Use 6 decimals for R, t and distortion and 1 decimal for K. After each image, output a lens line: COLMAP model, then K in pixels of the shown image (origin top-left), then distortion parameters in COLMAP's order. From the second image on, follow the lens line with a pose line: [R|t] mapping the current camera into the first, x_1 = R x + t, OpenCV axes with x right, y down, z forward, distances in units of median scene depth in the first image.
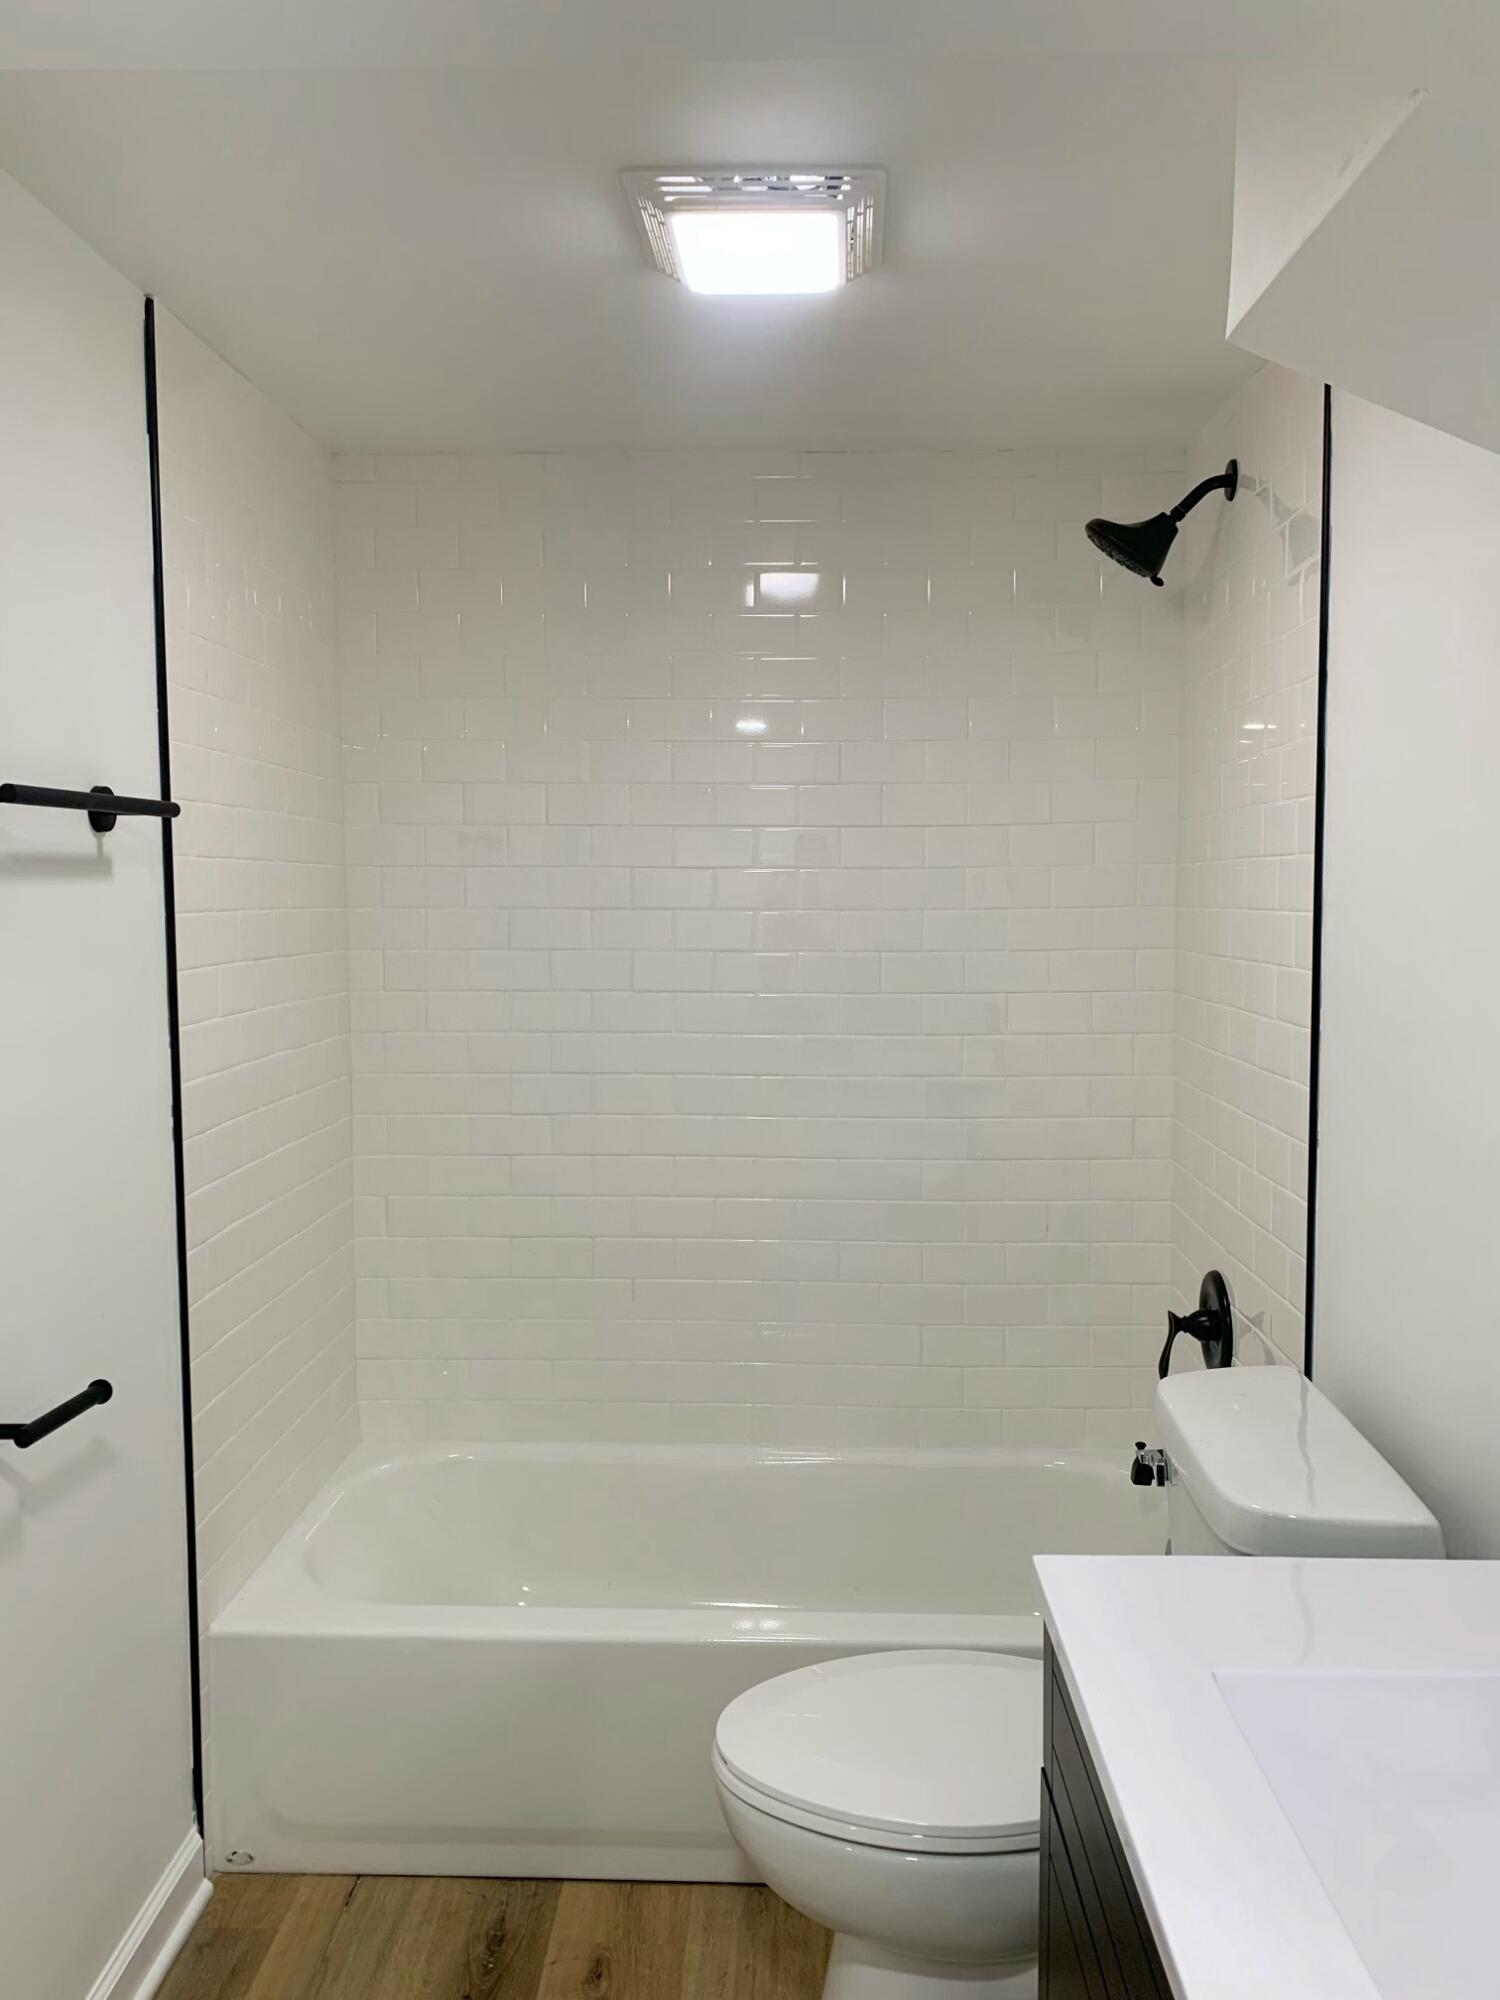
lens RADIAL K [[1524.5, 0, 747.0], [0, 1524.5, 996.5], [0, 0, 1]] dist [0.014269, -0.007864]
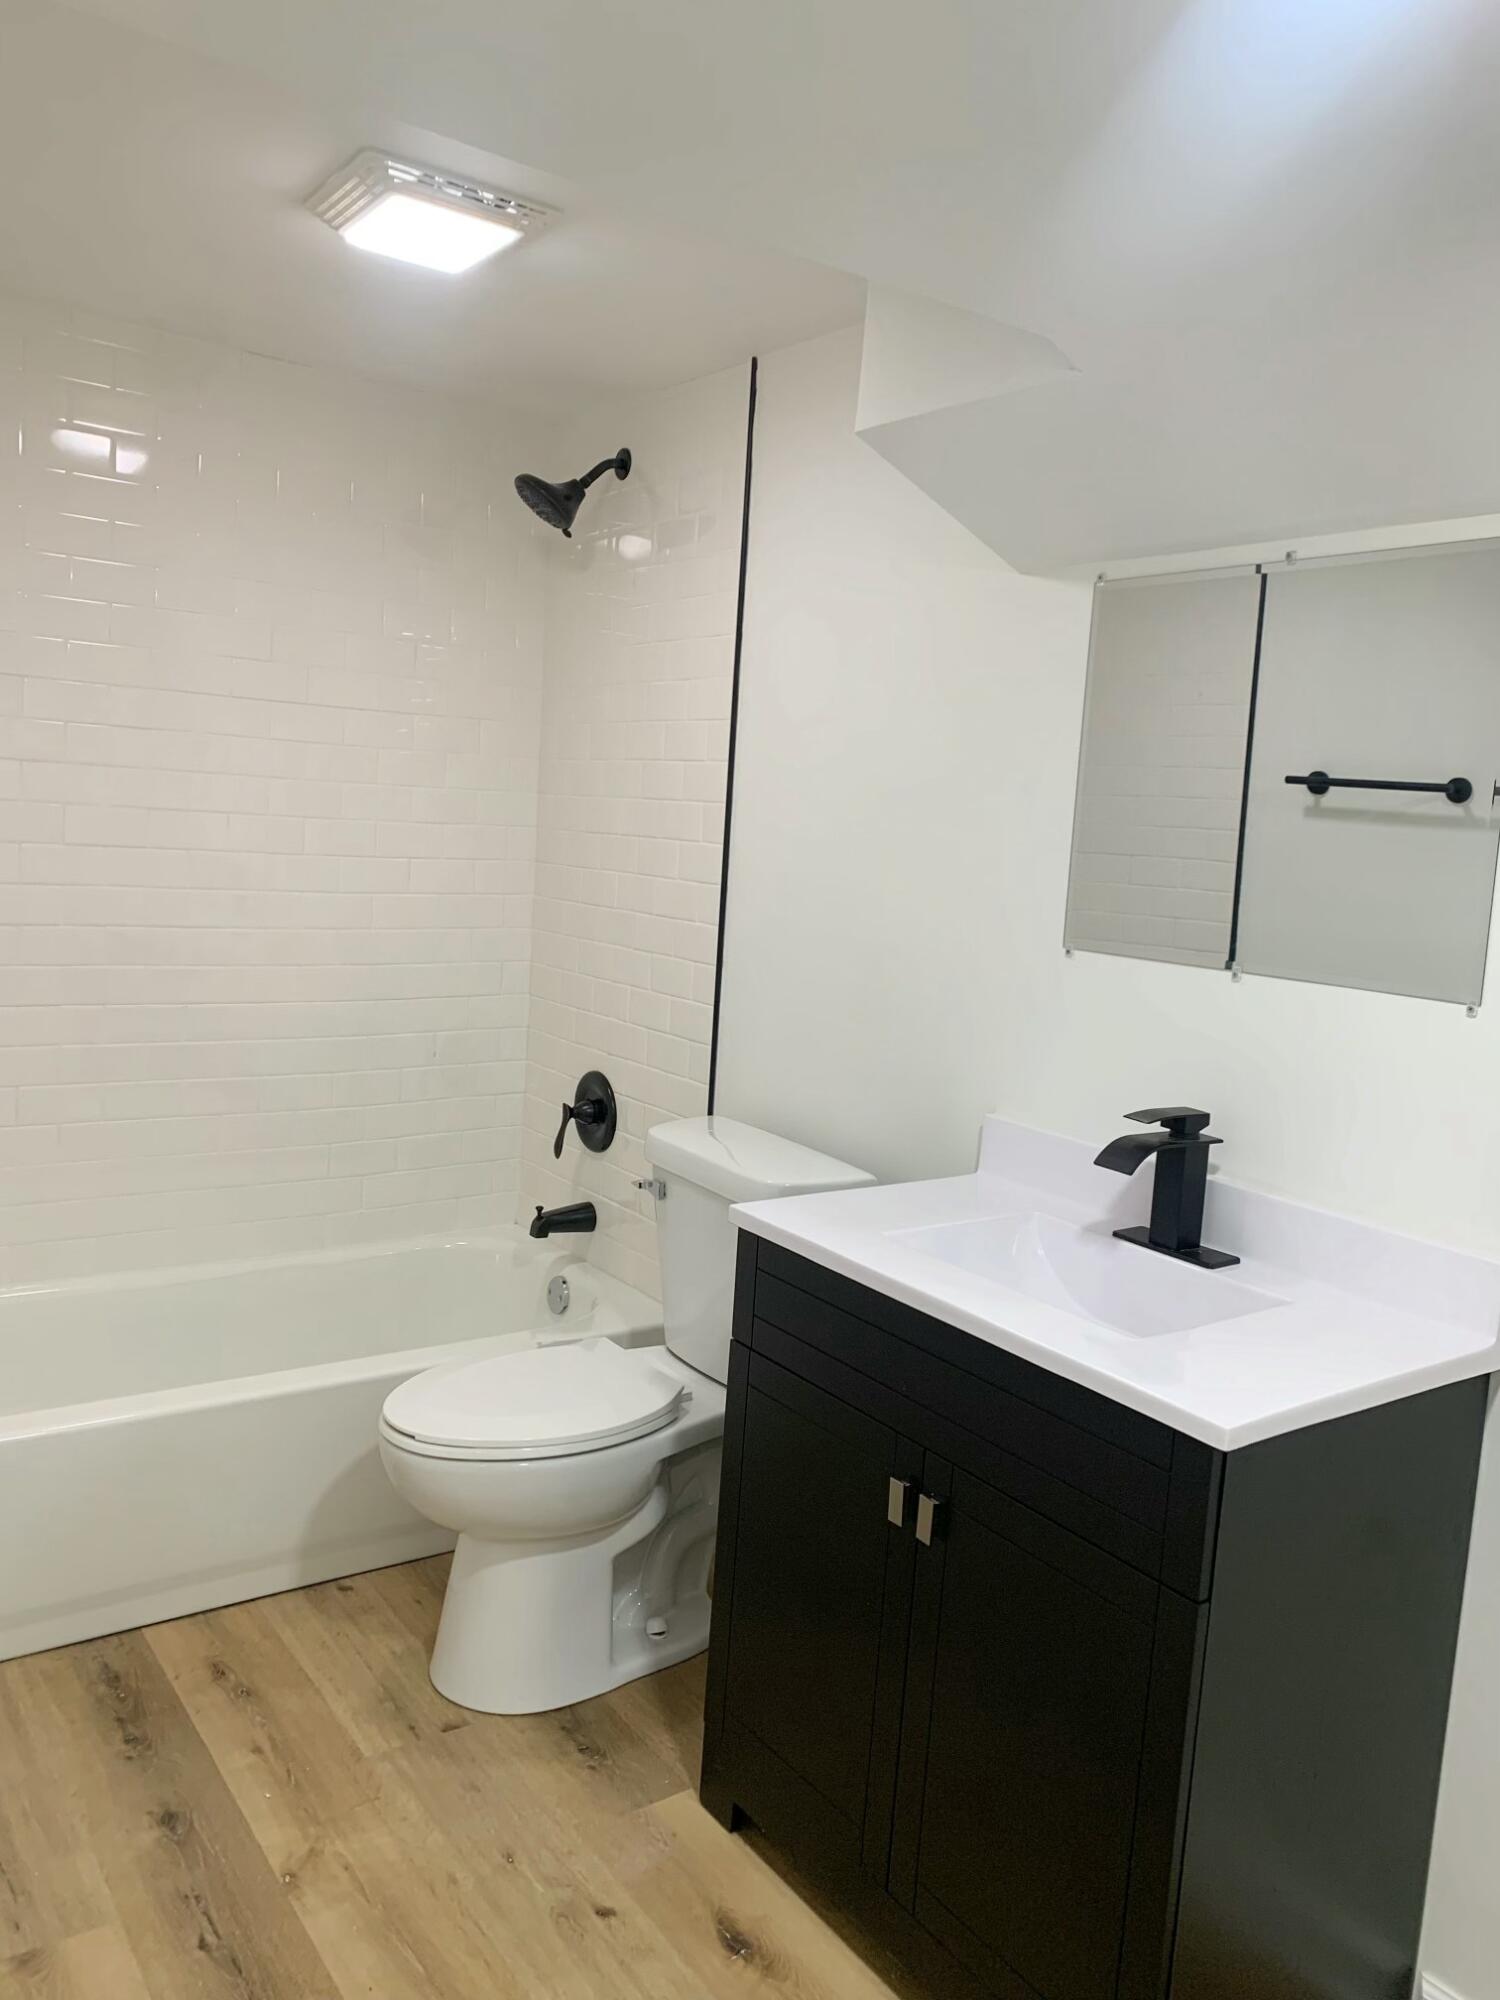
lens RADIAL K [[1524.5, 0, 740.2], [0, 1524.5, 998.8], [0, 0, 1]] dist [0.014269, -0.007864]
pose [[0.794675, -0.024628, 0.606535, -0.451855], [-0.018844, 0.997694, 0.065200, 0.033547], [-0.606743, -0.063242, 0.792379, -0.135500]]
